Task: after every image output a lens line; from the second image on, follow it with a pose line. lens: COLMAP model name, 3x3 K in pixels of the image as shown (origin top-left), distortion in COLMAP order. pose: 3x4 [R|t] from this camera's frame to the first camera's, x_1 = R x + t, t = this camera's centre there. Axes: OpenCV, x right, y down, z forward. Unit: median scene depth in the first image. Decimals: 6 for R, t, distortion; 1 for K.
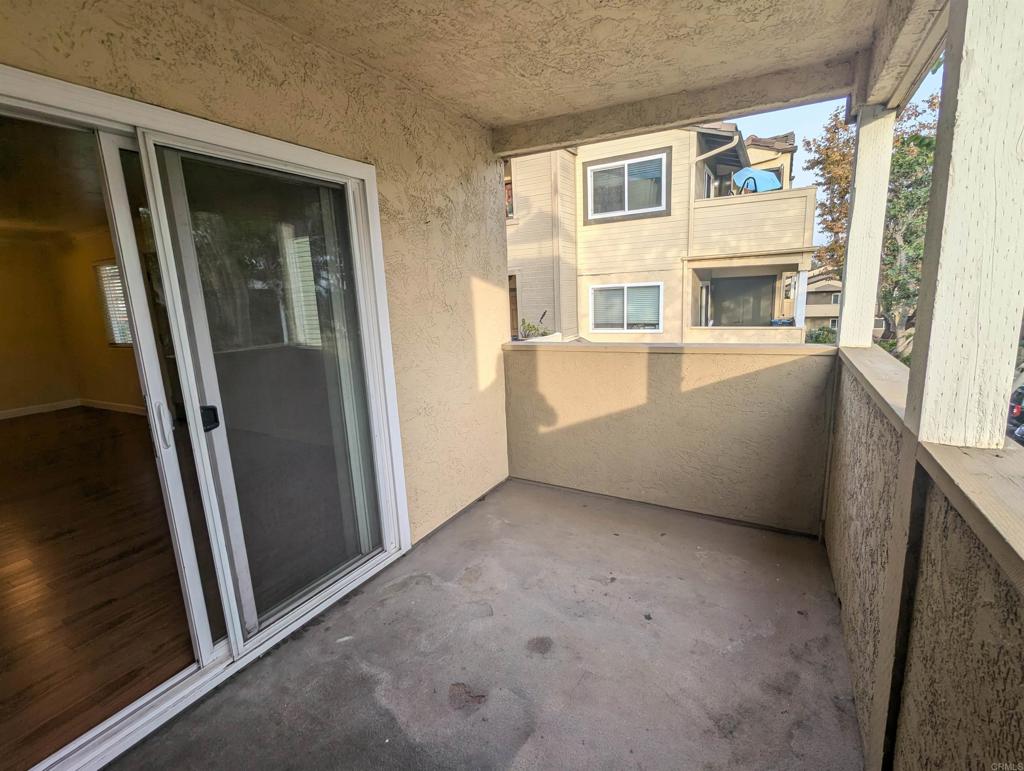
lens RADIAL K [[483.4, 0, 512.1], [0, 483.4, 386.9], [0, 0, 1]] dist [-0.003316, -0.000964]
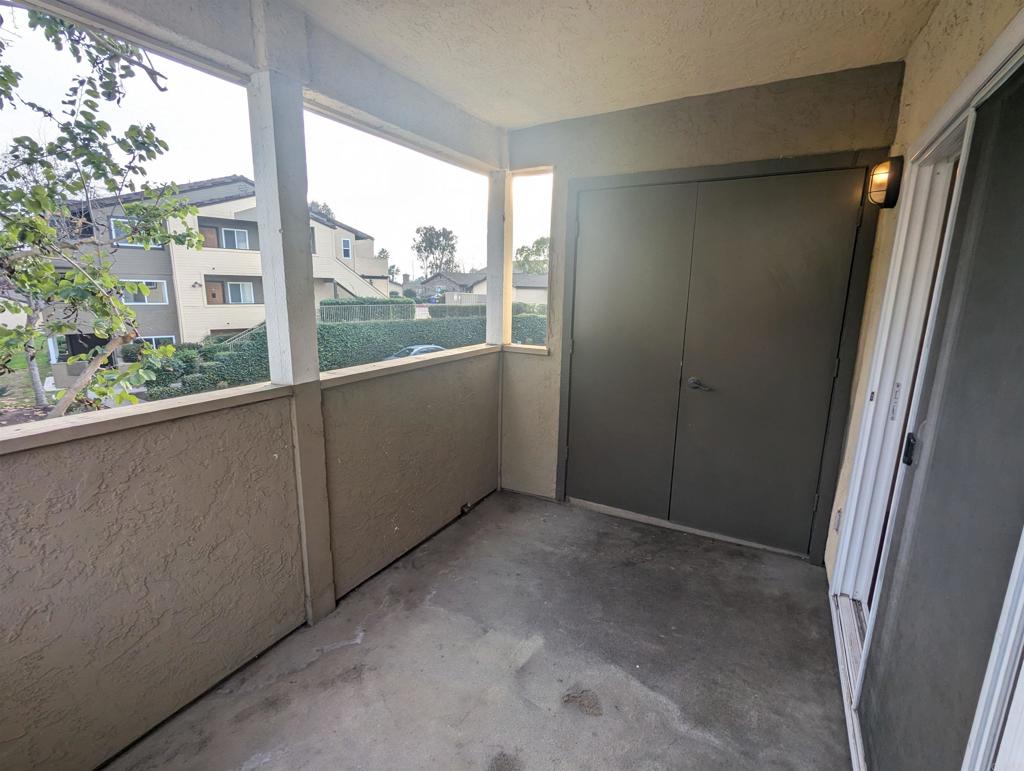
lens RADIAL K [[483.4, 0, 510.1], [0, 483.4, 389.3], [0, 0, 1]] dist [-0.003316, -0.000964]
pose [[-0.999579, 0.028063, 0.007392, 0.031114], [0.028750, 0.922875, 0.384024, -0.357486], [0.003955, 0.384075, -0.923294, 1.704999]]
